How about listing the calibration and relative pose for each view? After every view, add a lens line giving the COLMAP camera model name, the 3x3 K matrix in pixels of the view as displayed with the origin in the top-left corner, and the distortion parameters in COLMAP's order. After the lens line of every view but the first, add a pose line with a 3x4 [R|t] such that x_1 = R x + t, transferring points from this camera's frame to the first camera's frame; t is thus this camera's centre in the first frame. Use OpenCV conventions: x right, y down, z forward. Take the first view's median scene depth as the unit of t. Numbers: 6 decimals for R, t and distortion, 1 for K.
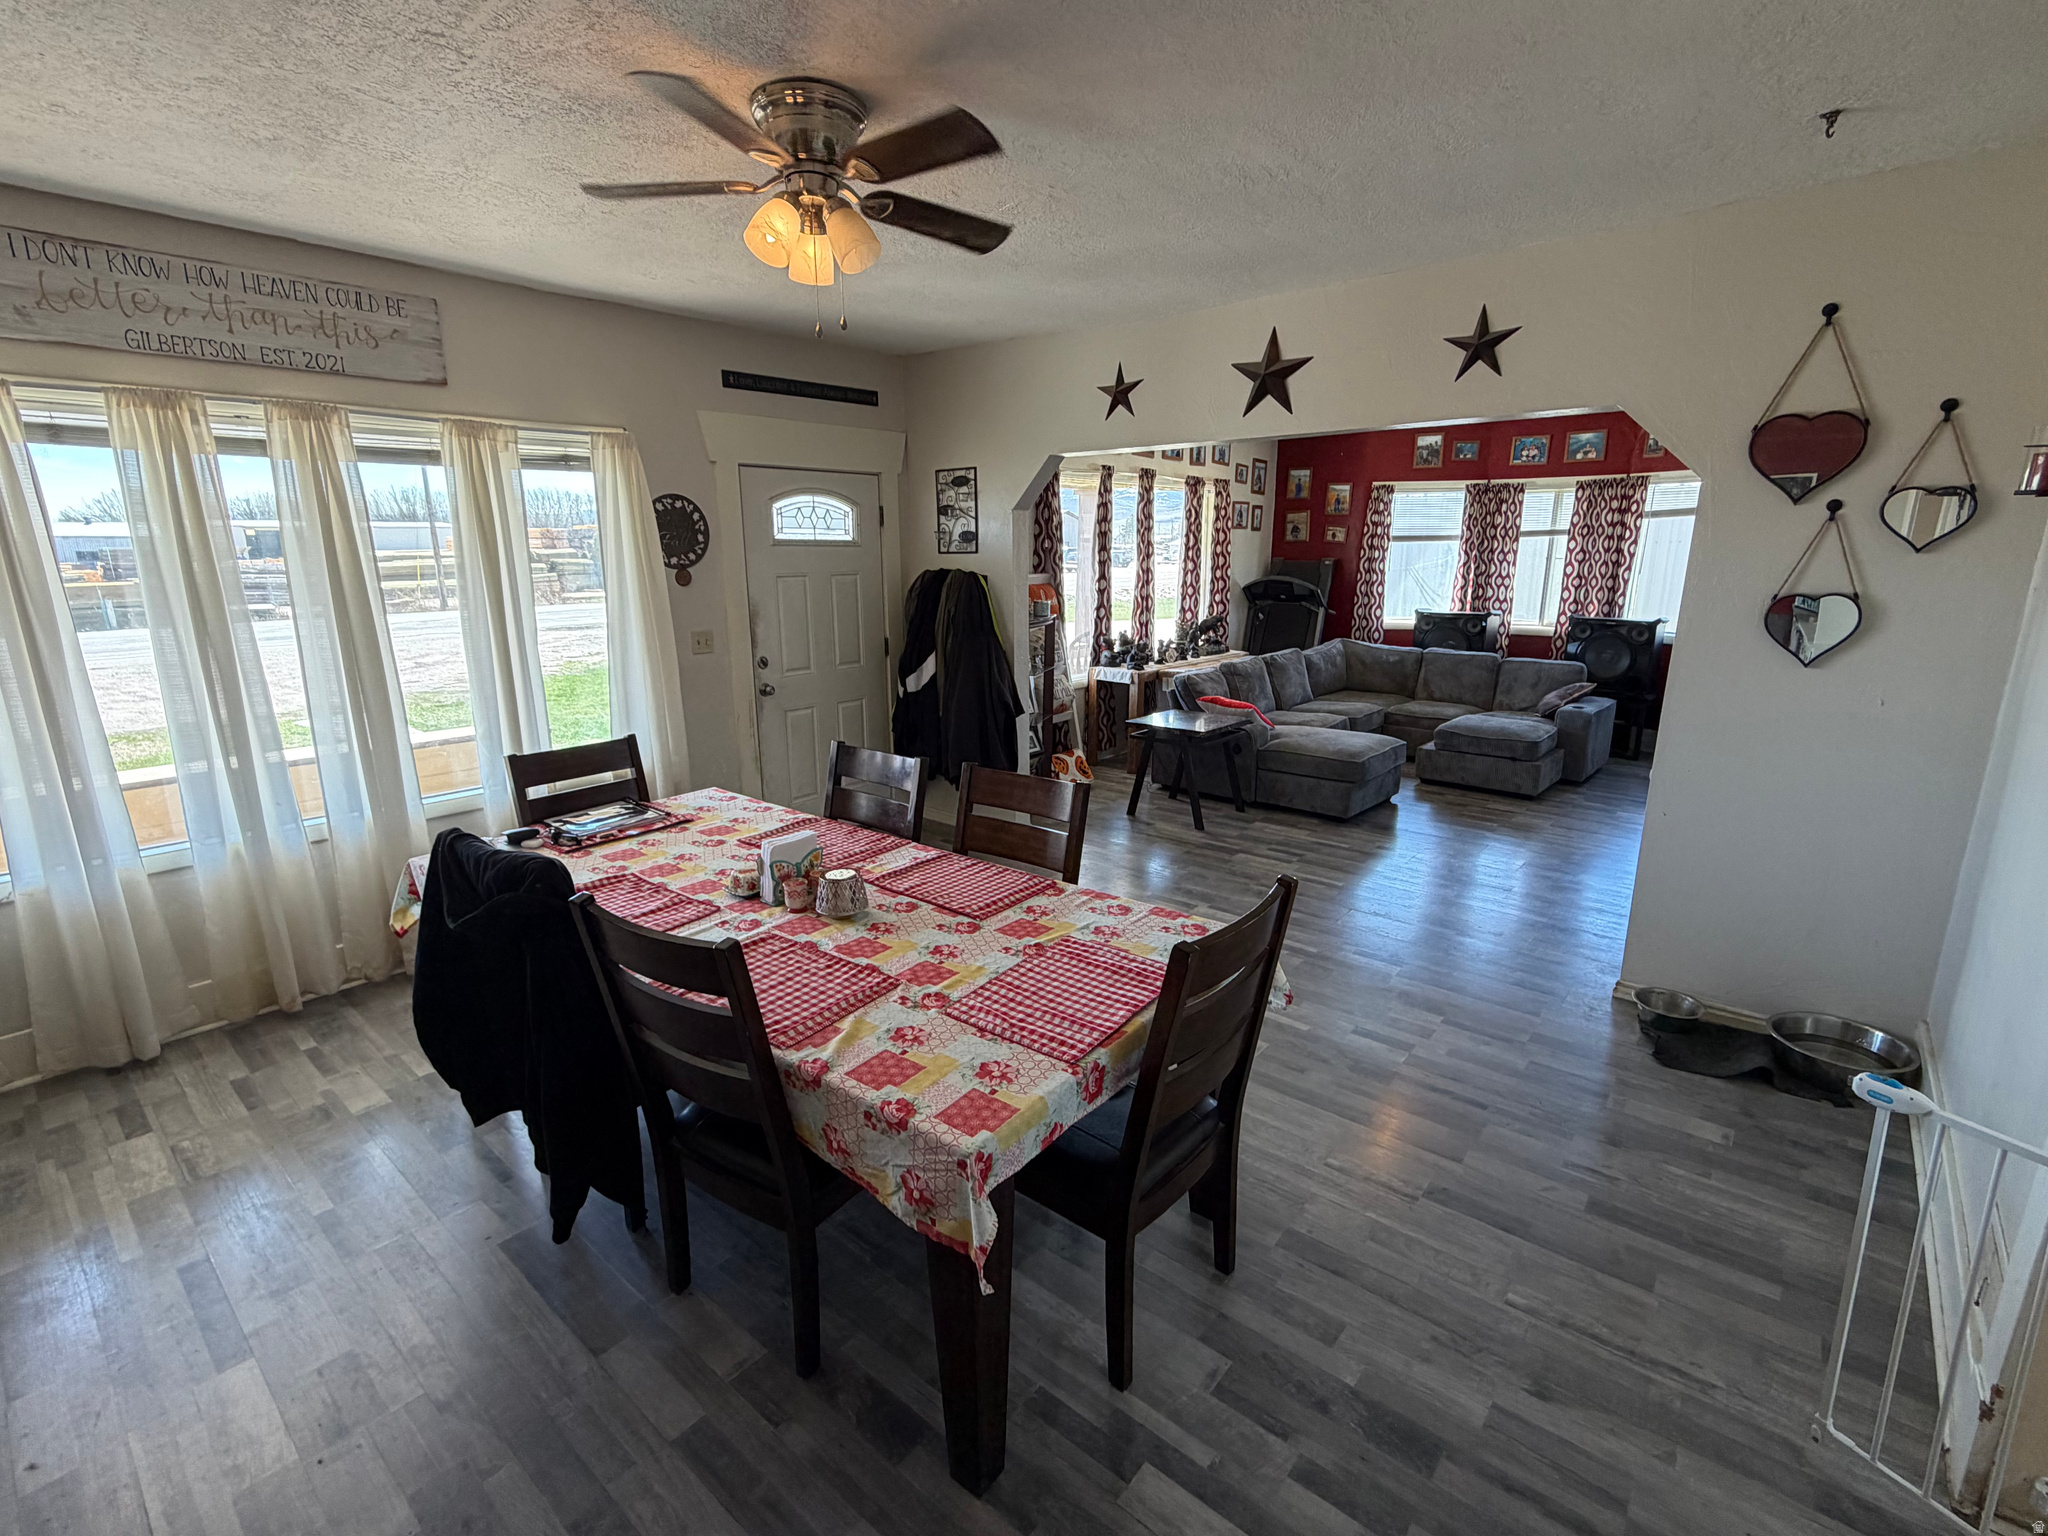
lens RADIAL K [[933.9, 0, 1017.3], [0, 933.9, 766.6], [0, 0, 1]] dist [0.000488, -0.000553]
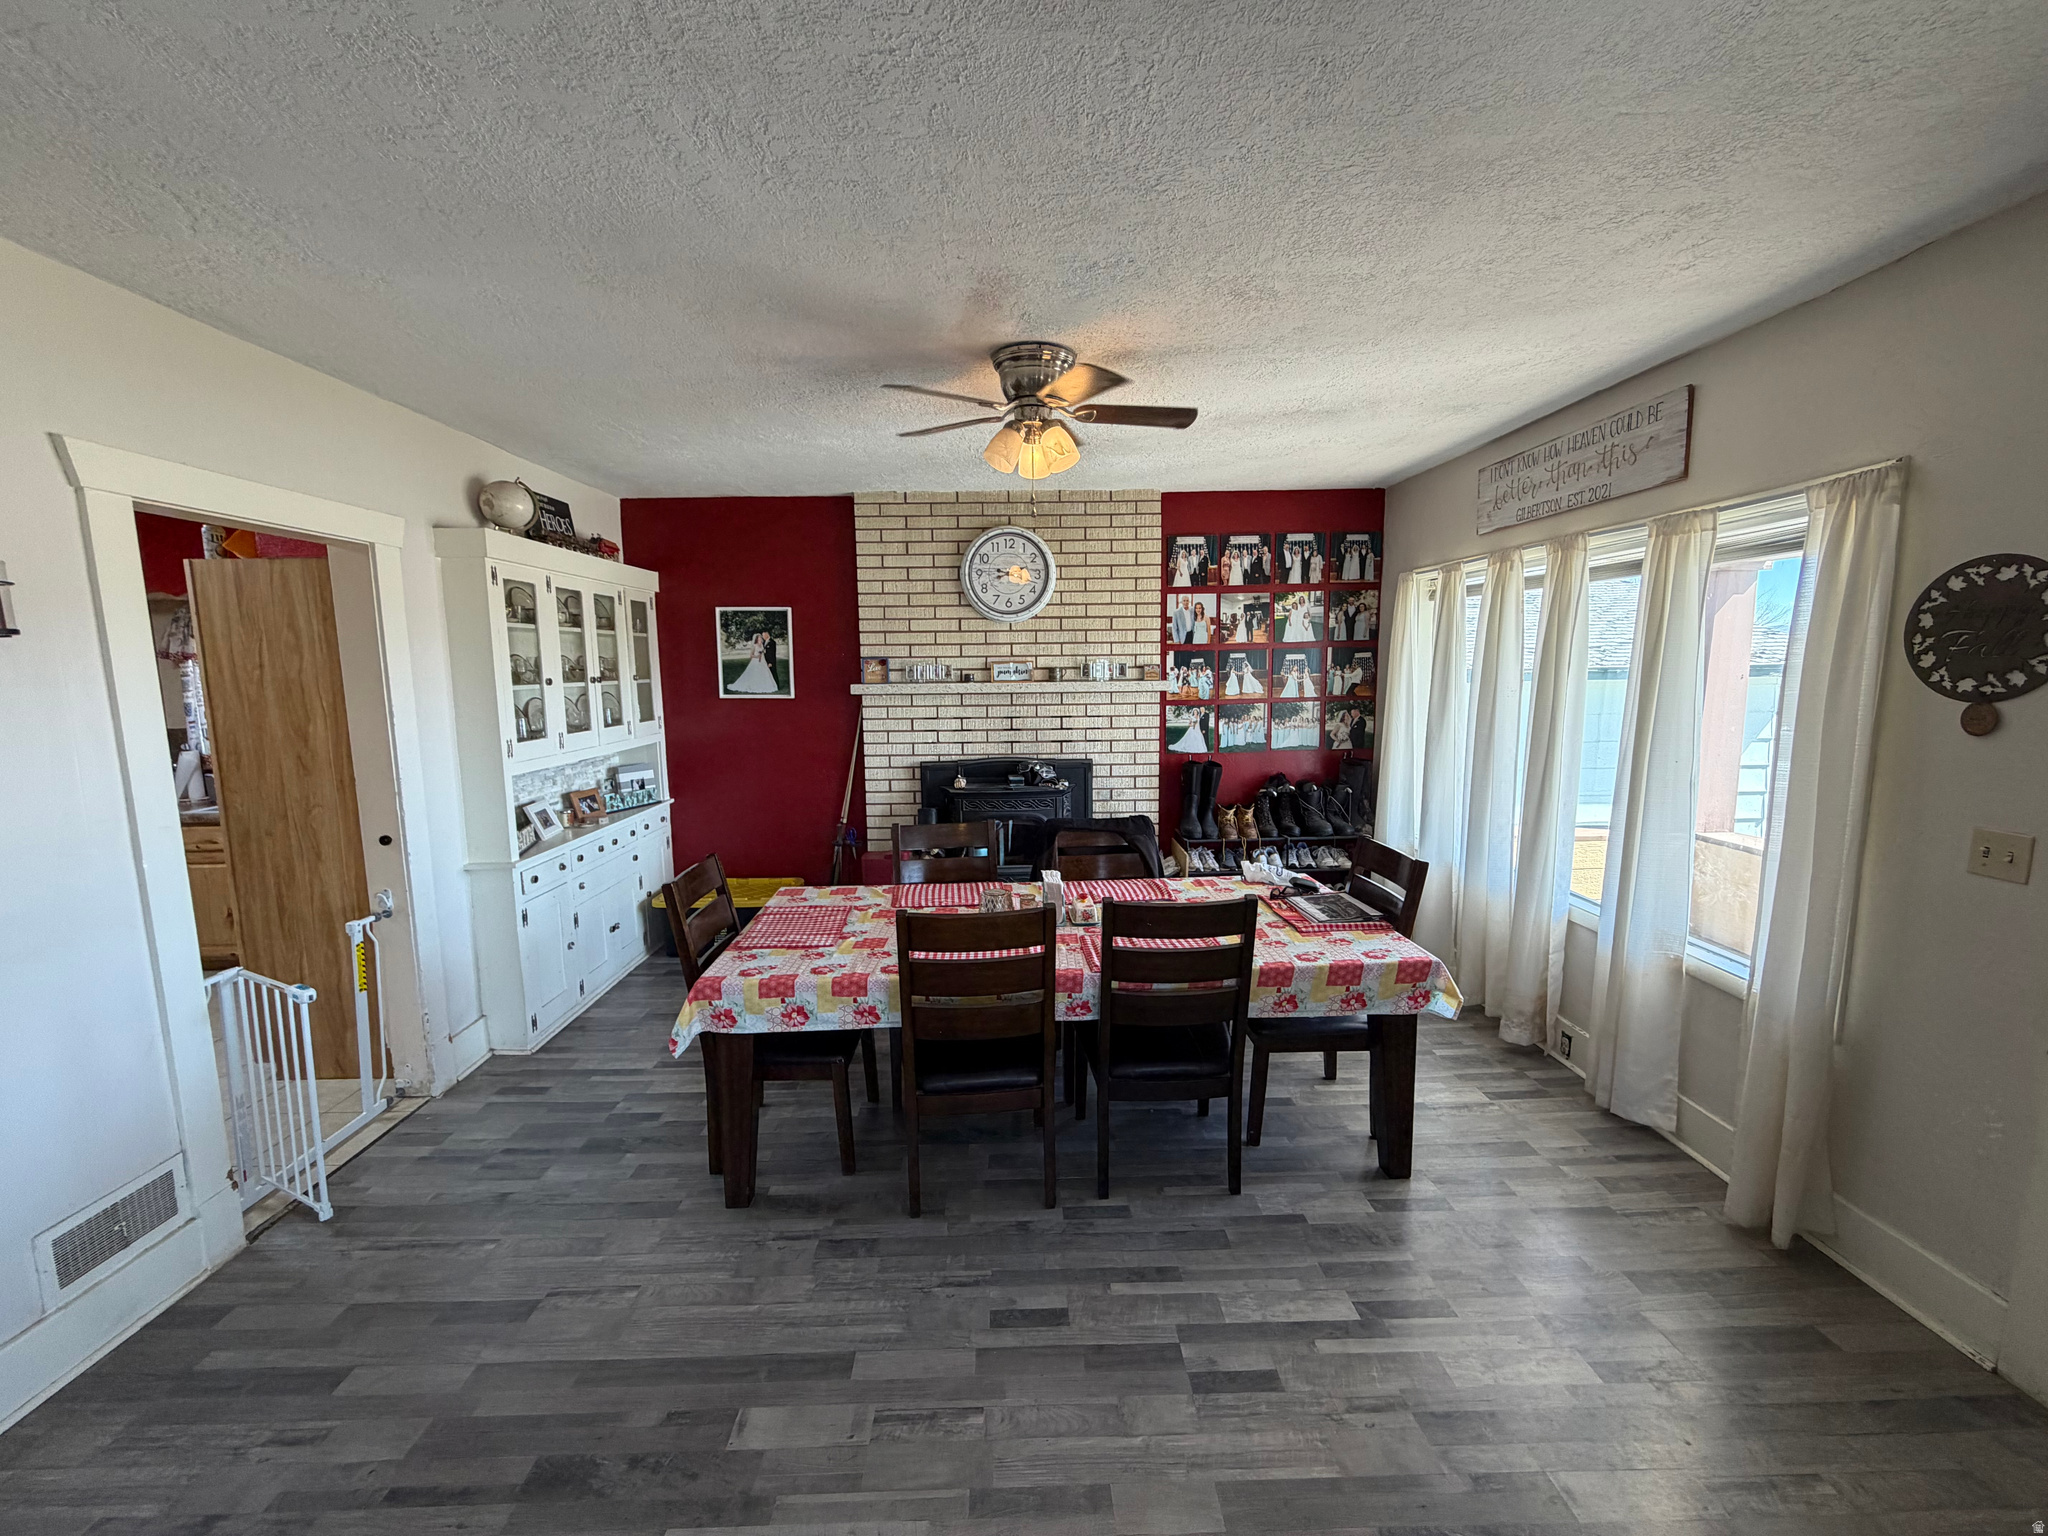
lens RADIAL K [[819.1, 0, 1020.6], [0, 819.1, 767.5], [0, 0, 1]] dist [-0.001330, 0.000099]
pose [[-0.748467, 0.098179, -0.655864, 0.185210], [-0.138363, 0.944098, 0.299225, -0.140650], [0.648577, 0.314707, -0.693042, 0.578171]]
